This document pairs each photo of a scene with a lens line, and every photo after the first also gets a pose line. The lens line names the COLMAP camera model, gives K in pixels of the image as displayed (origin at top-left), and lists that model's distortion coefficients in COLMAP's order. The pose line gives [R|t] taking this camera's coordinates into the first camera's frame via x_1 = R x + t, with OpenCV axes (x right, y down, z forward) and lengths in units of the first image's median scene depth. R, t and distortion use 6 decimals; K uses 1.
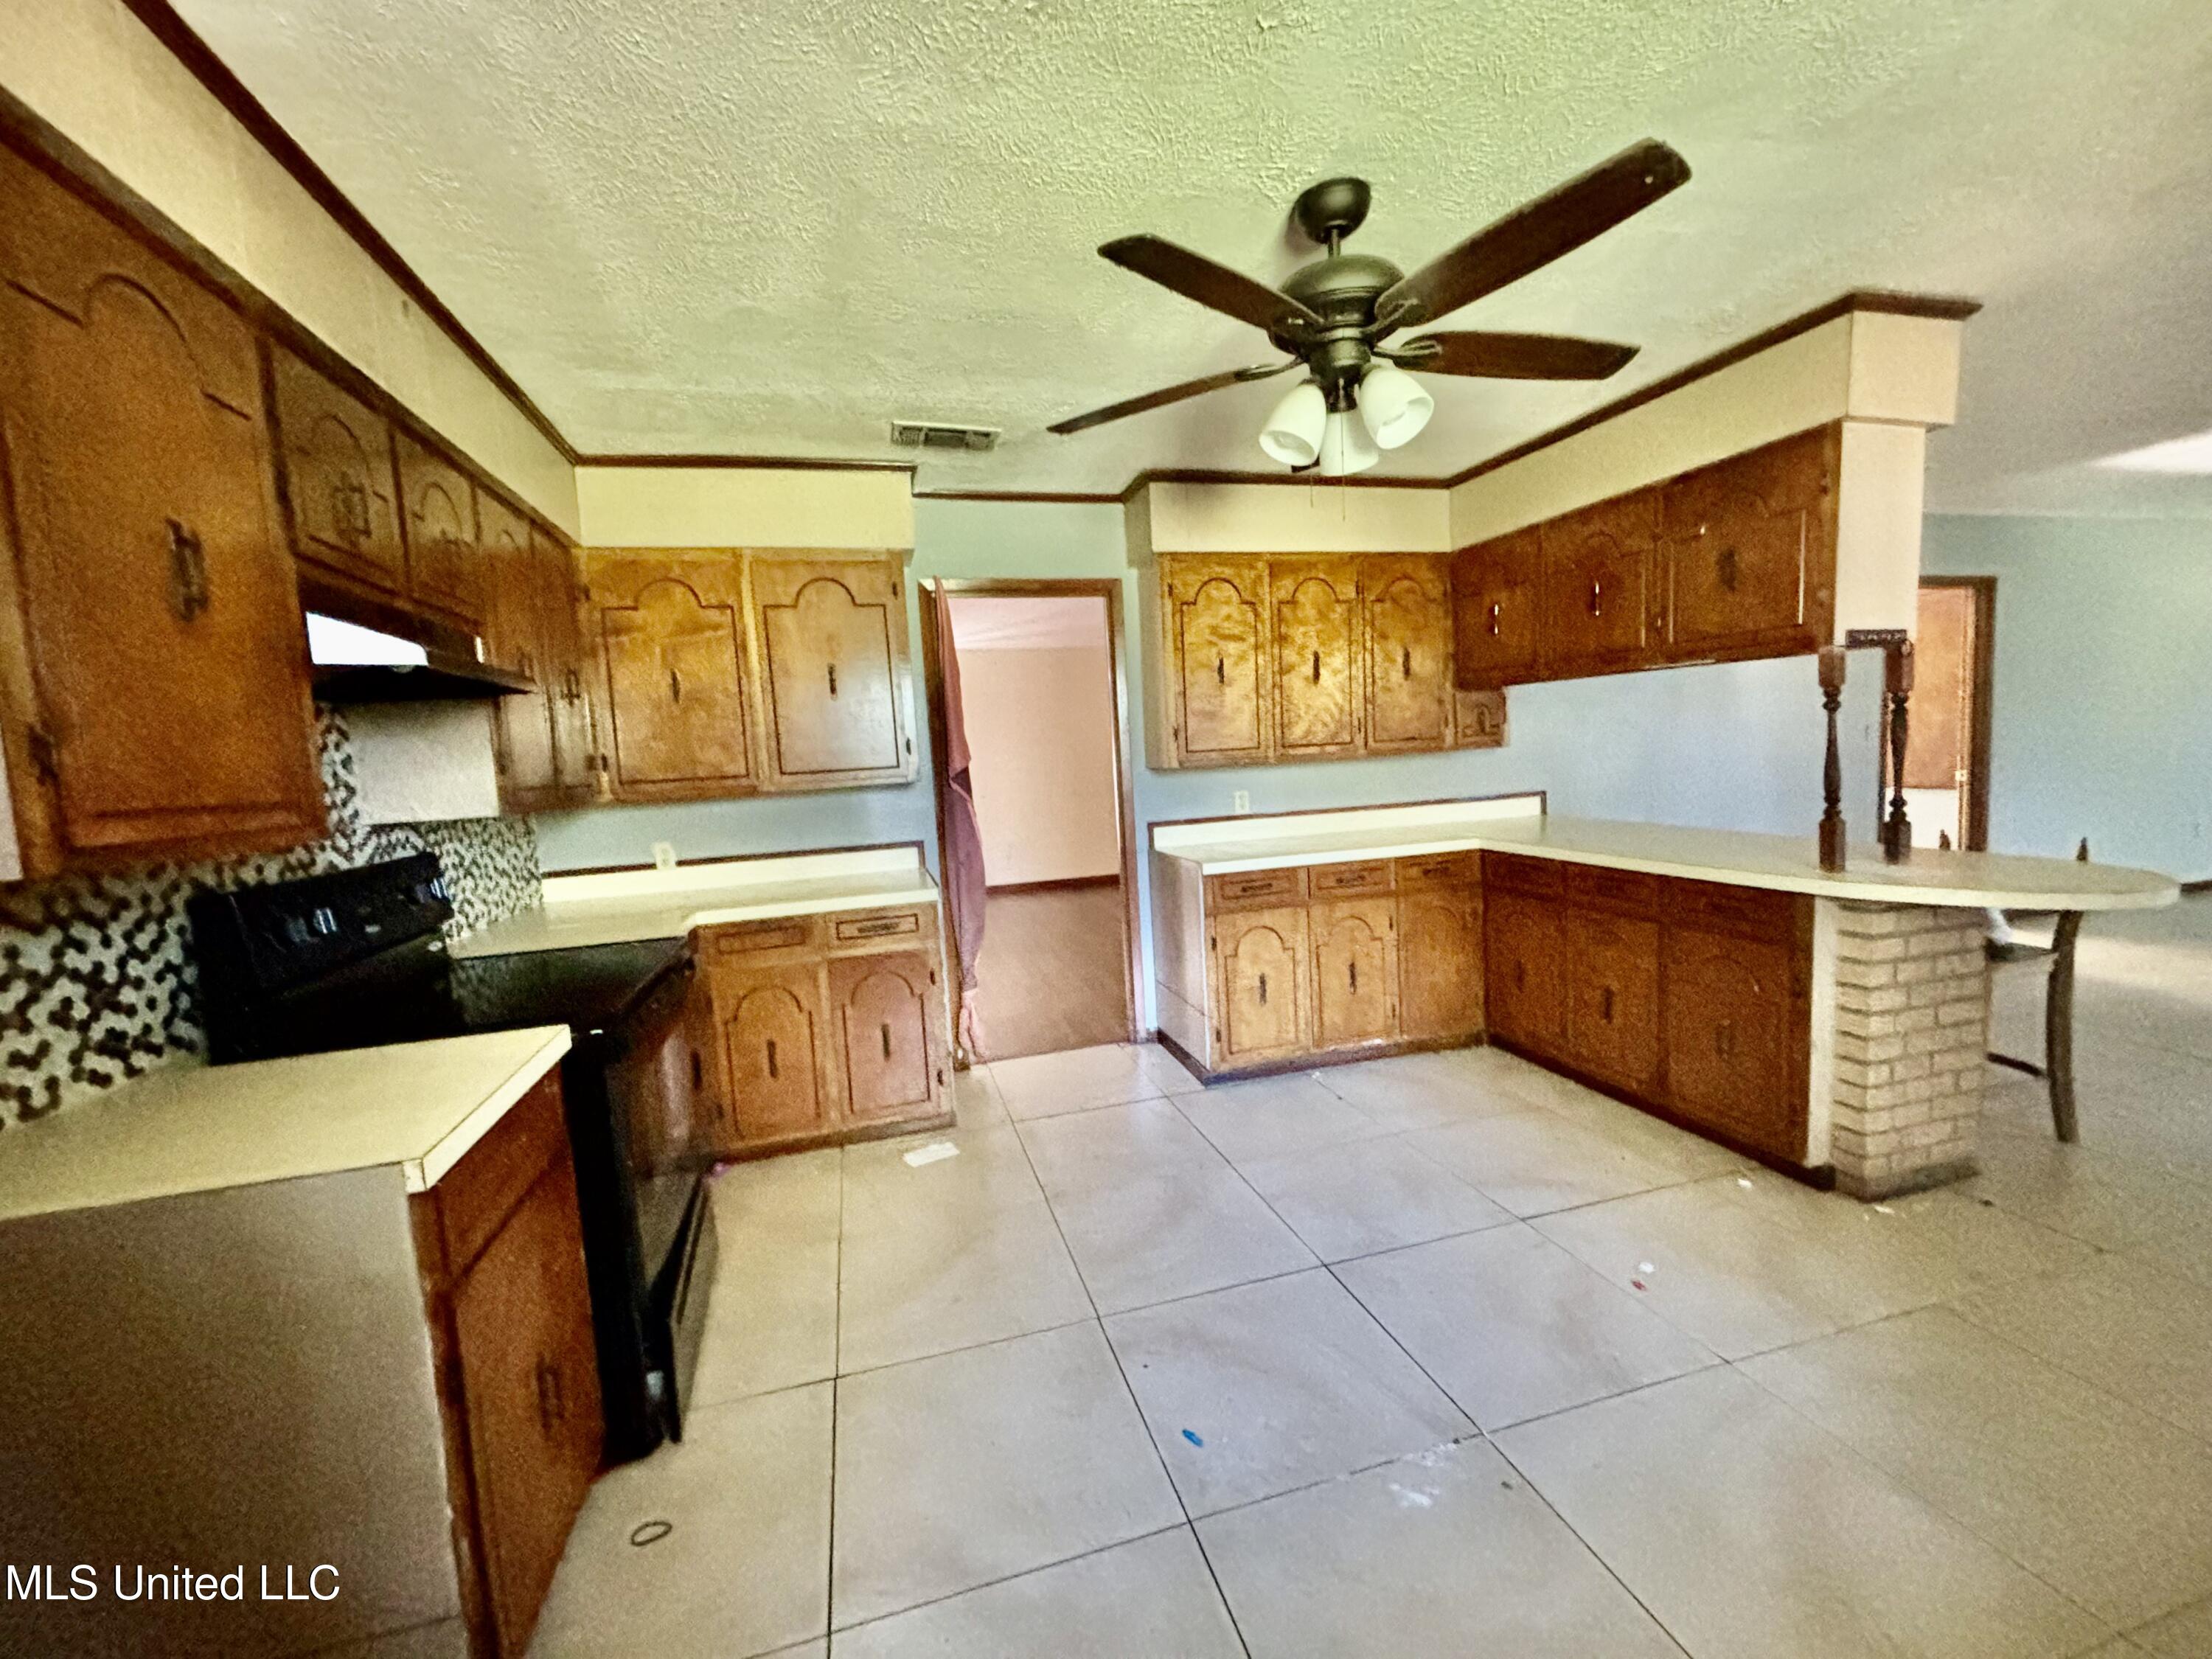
lens RADIAL K [[890.3, 0, 1103.1], [0, 890.3, 834.0], [0, 0, 1]] dist [-0.001752, 0.002121]
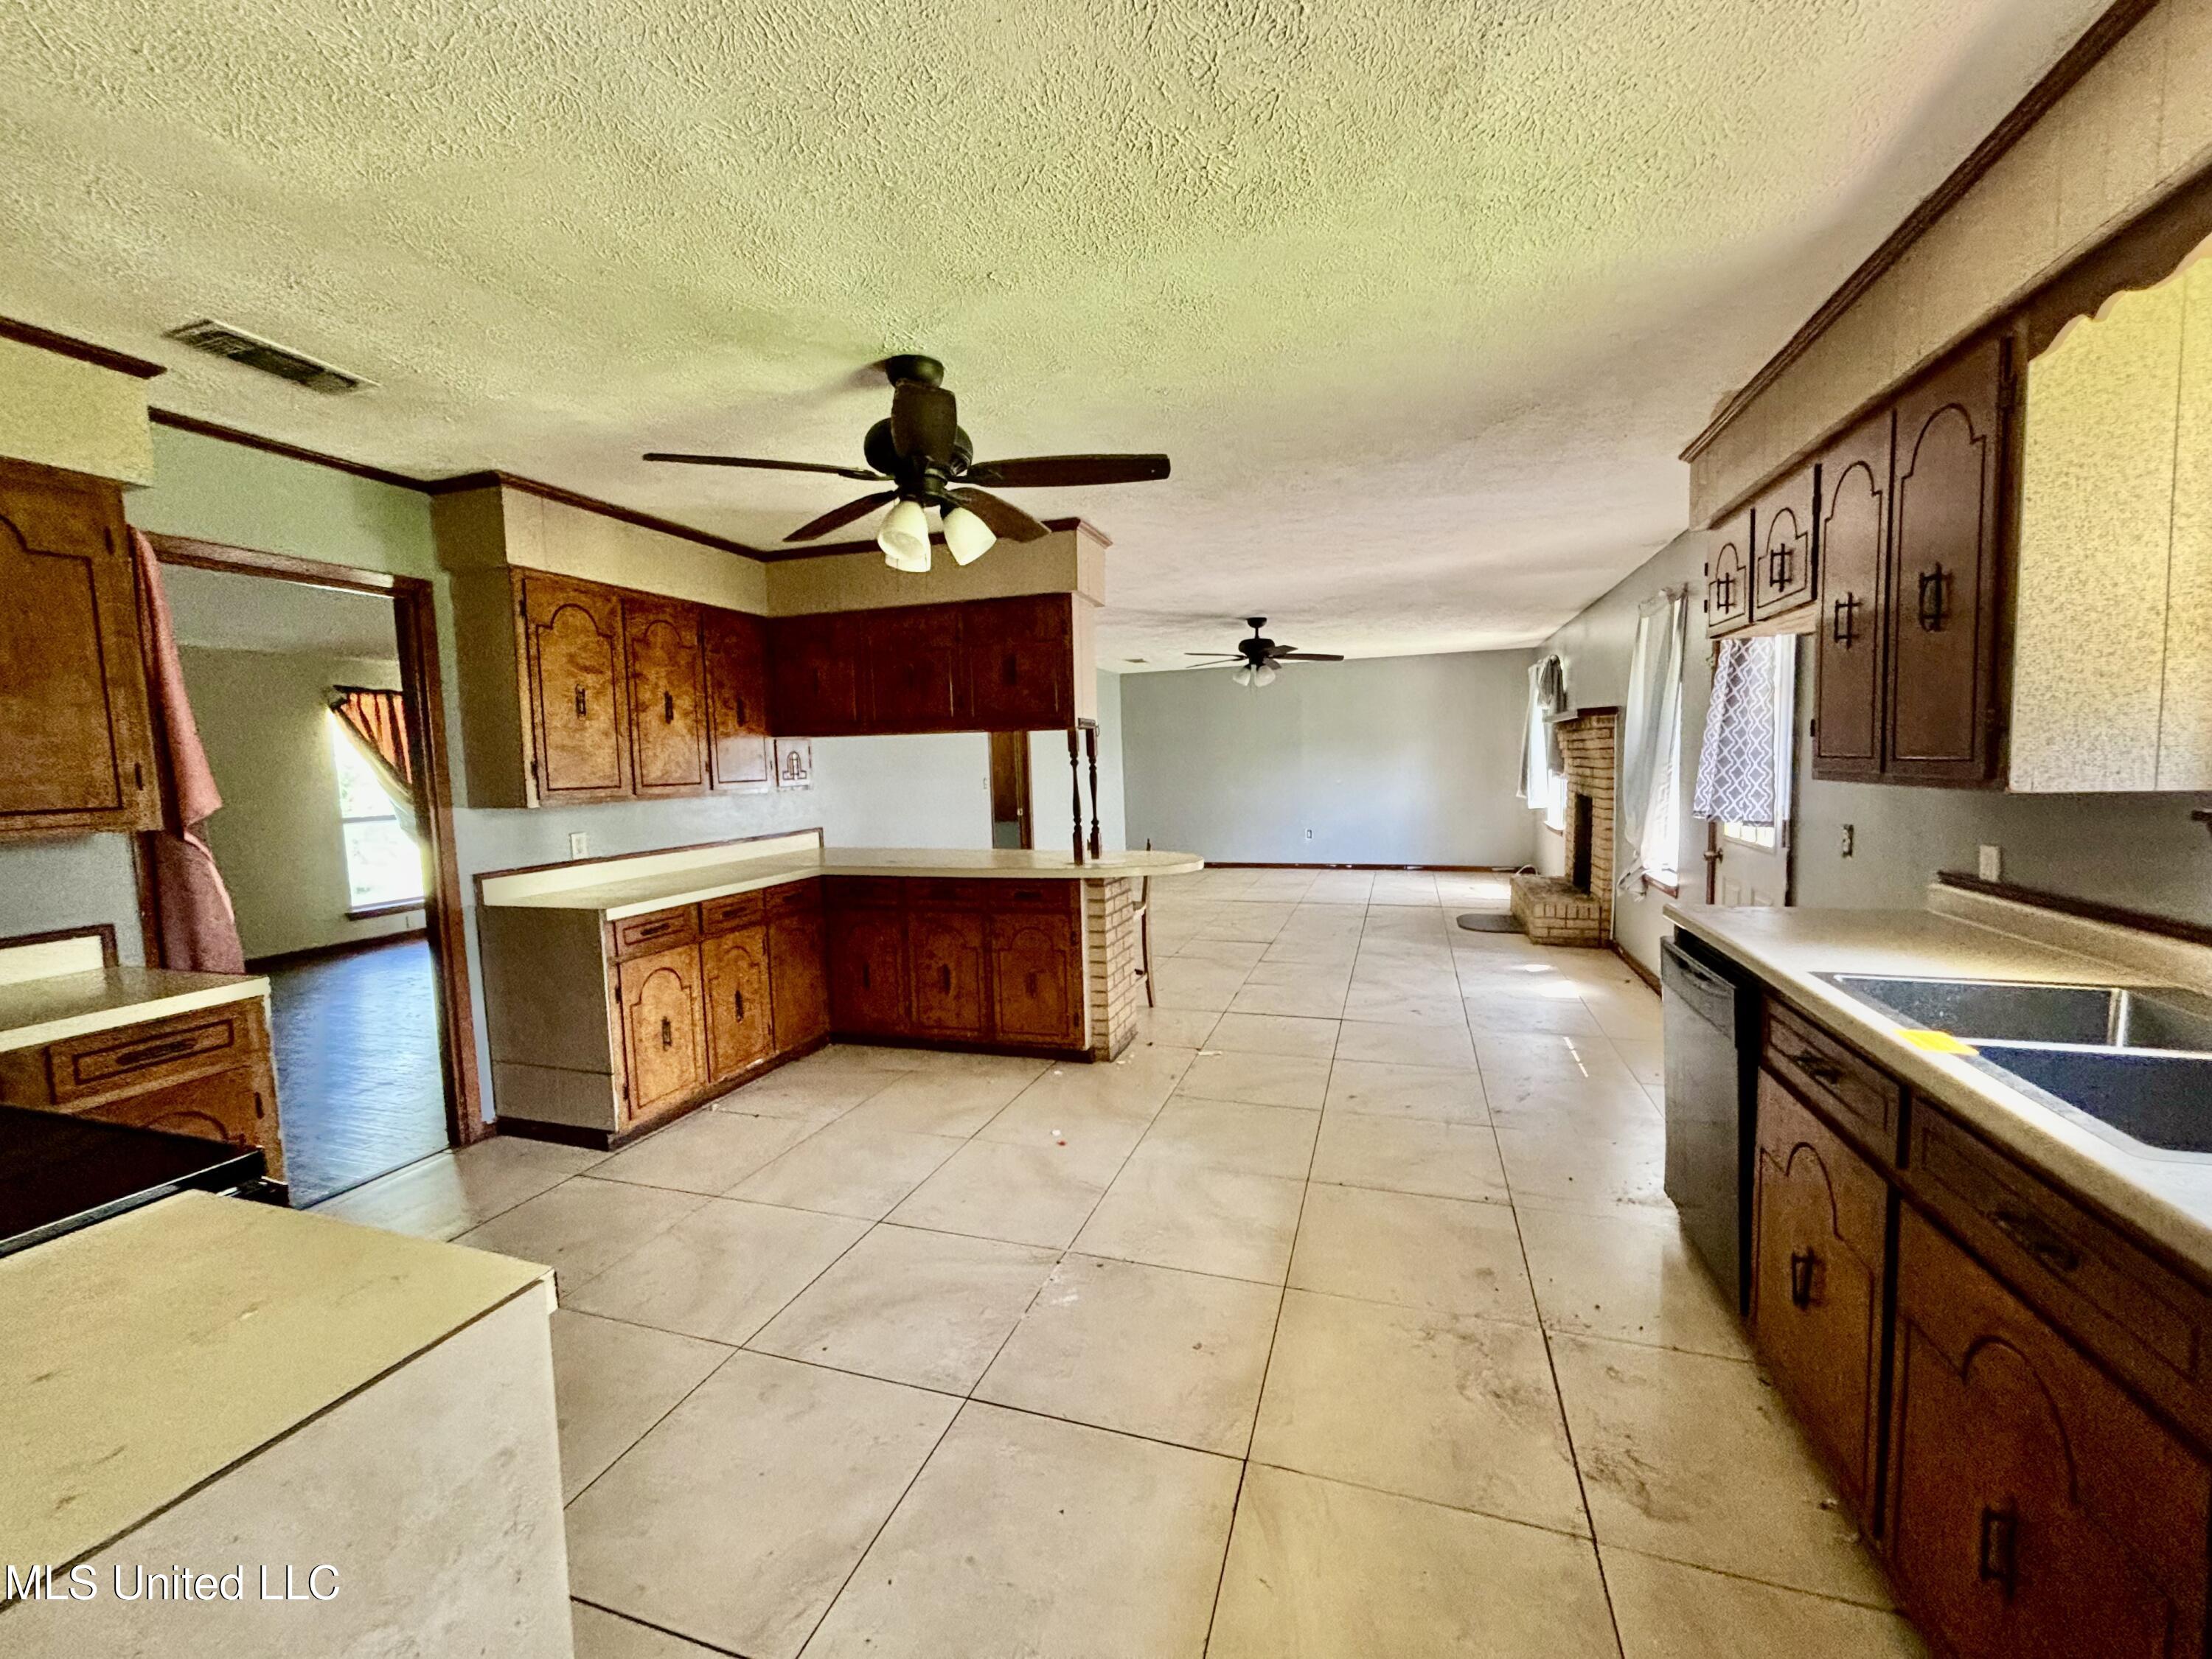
lens RADIAL K [[890.3, 0, 1115.3], [0, 890.3, 827.8], [0, 0, 1]] dist [-0.001752, 0.002121]
pose [[0.549123, -0.027845, 0.835277, -0.349725], [0.080335, 0.996575, -0.019592, 0.009317], [-0.831871, 0.077861, 0.549480, 0.035584]]
